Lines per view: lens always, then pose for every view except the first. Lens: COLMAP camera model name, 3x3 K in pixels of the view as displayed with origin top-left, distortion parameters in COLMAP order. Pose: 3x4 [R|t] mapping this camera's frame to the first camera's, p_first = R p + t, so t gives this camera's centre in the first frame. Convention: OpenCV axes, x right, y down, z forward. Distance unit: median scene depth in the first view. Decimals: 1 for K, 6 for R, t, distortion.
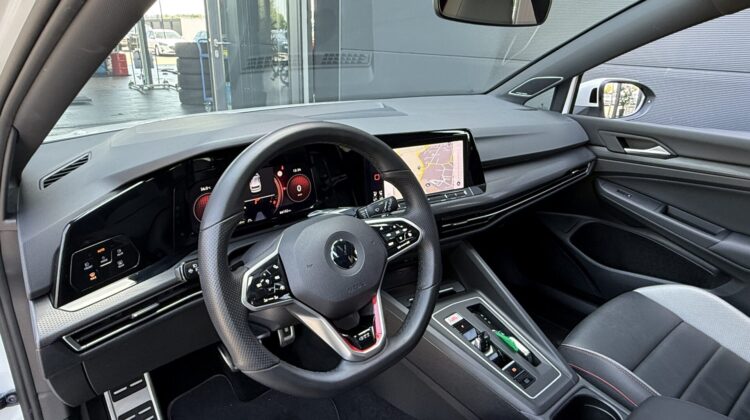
lens RADIAL K [[481.3, 0, 374.1], [0, 481.3, 208.3], [0, 0, 1]] dist [-0.025169, 0.000667]
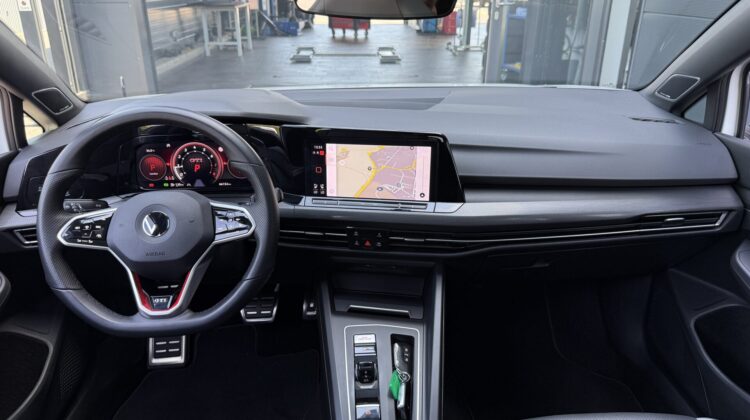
lens RADIAL K [[539.1, 0, 375.0], [0, 539.1, 211.7], [0, 0, 1]] dist [0.040175, -0.040274]
pose [[0.784129, 0.222381, -0.579387, 0.683035], [-0.196844, 0.974509, 0.107634, -0.111160], [0.588553, 0.029649, 0.807915, 0.169560]]
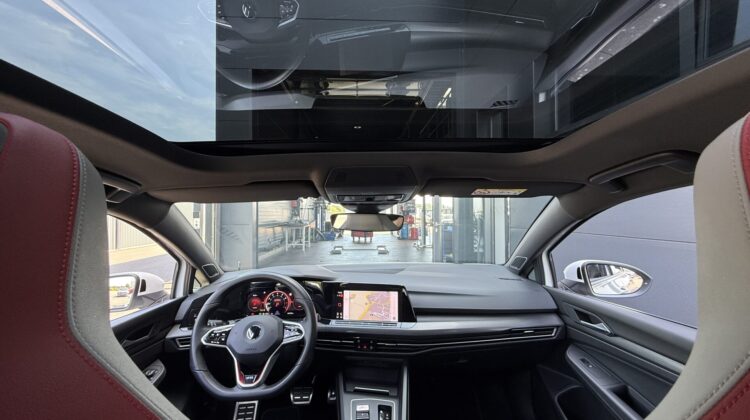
lens RADIAL K [[302.6, 0, 374.1], [0, 302.6, 207.7], [0, 0, 1]] dist [-0.005815, -0.000266]
pose [[0.779882, -0.038364, -0.624749, 0.786246], [-0.194028, 0.934136, -0.299571, -0.083032], [0.595094, 0.354849, 0.721072, 0.085429]]
